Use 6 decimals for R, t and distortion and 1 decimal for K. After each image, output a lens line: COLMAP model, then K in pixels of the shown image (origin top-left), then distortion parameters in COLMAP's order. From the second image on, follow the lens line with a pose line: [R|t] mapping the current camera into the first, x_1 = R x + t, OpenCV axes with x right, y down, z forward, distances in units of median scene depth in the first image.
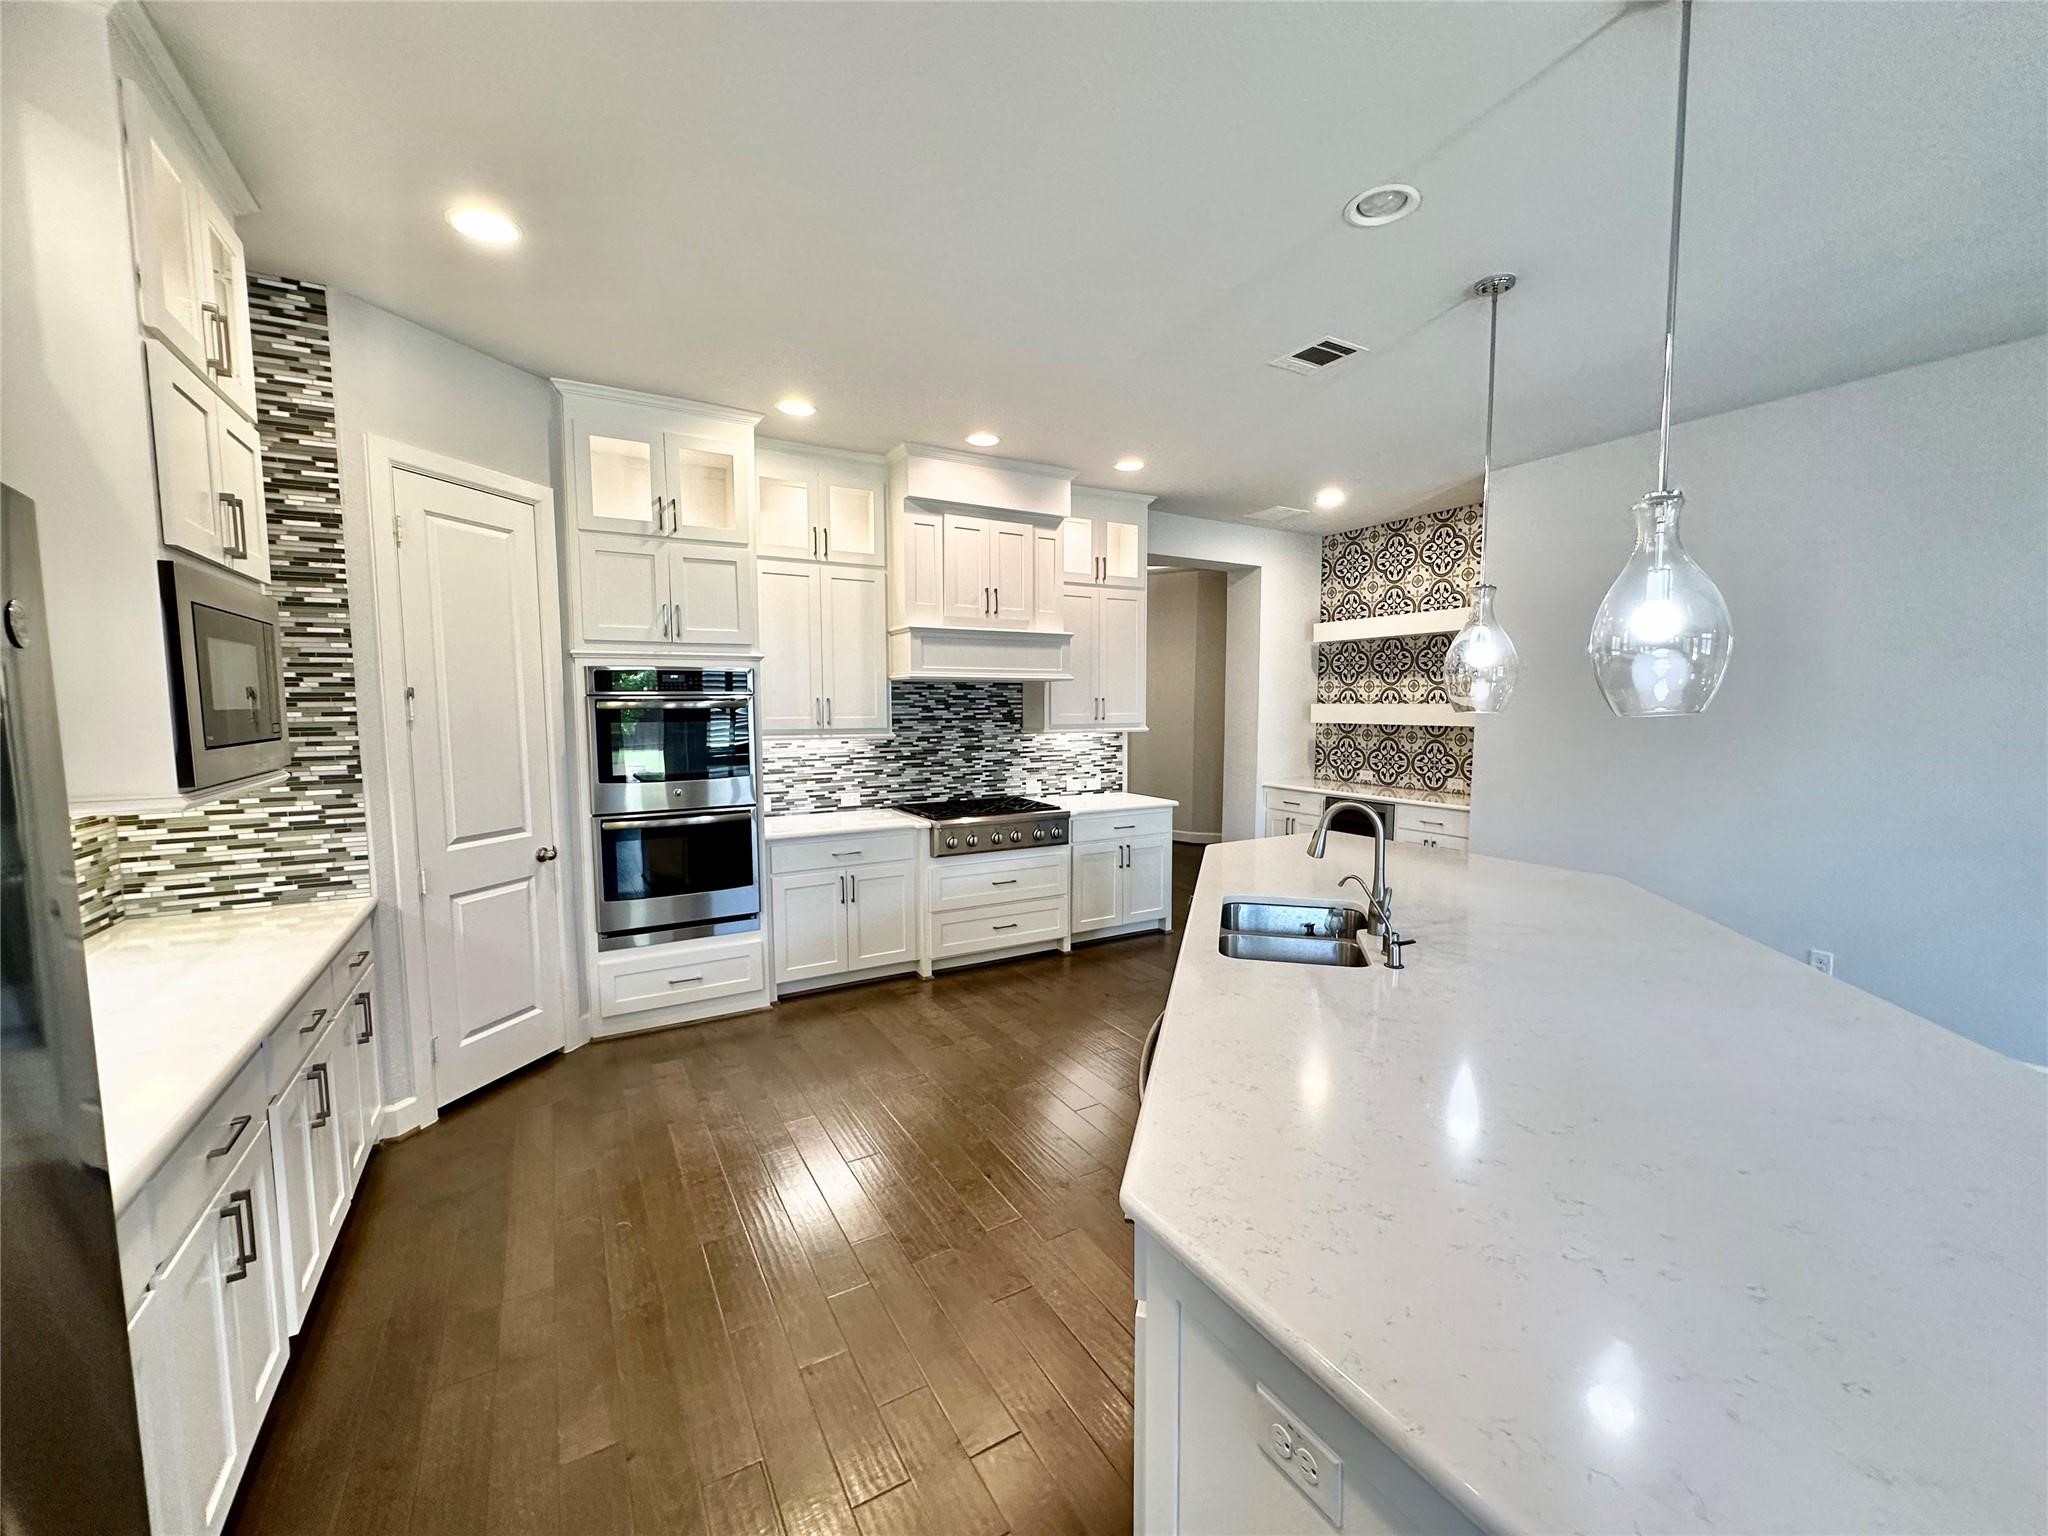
lens RADIAL K [[821.7, 0, 1024.0], [0, 821.7, 768.0], [0, 0, 1]] dist [0.000908, -0.000066]
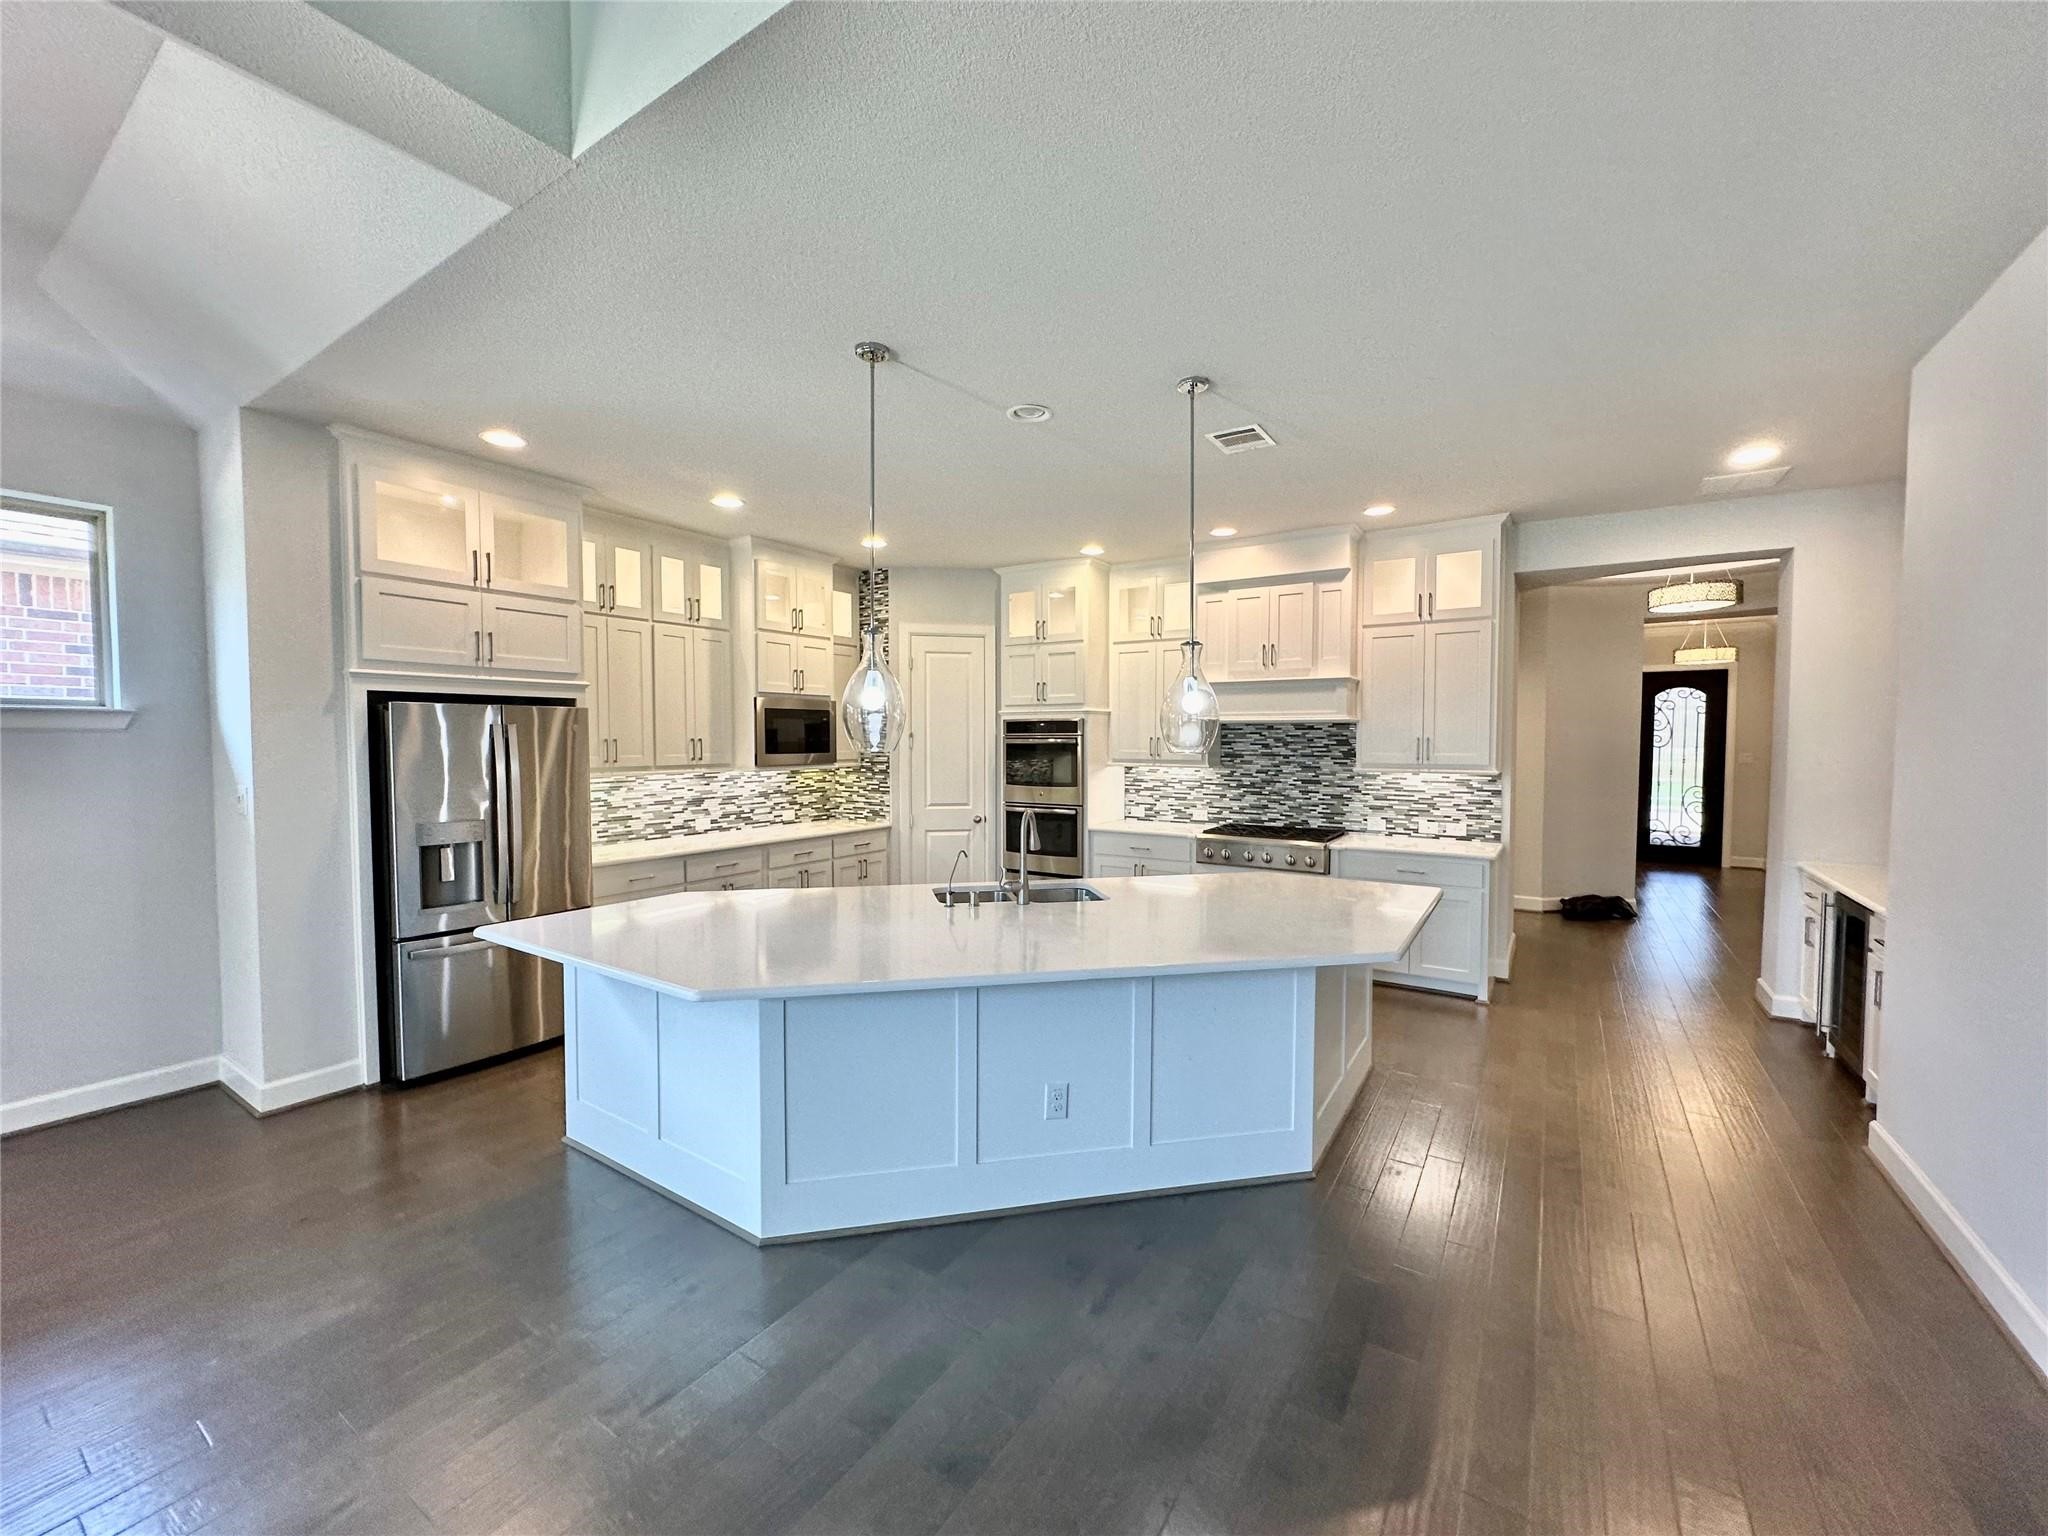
lens RADIAL K [[821.7, 0, 1024.0], [0, 821.7, 768.0], [0, 0, 1]] dist [0.000908, -0.000066]
pose [[0.447914, 0.037017, -0.893310, 0.789109], [-0.074904, 0.997184, 0.003764, -0.019181], [0.890934, 0.065226, 0.449425, 0.159541]]
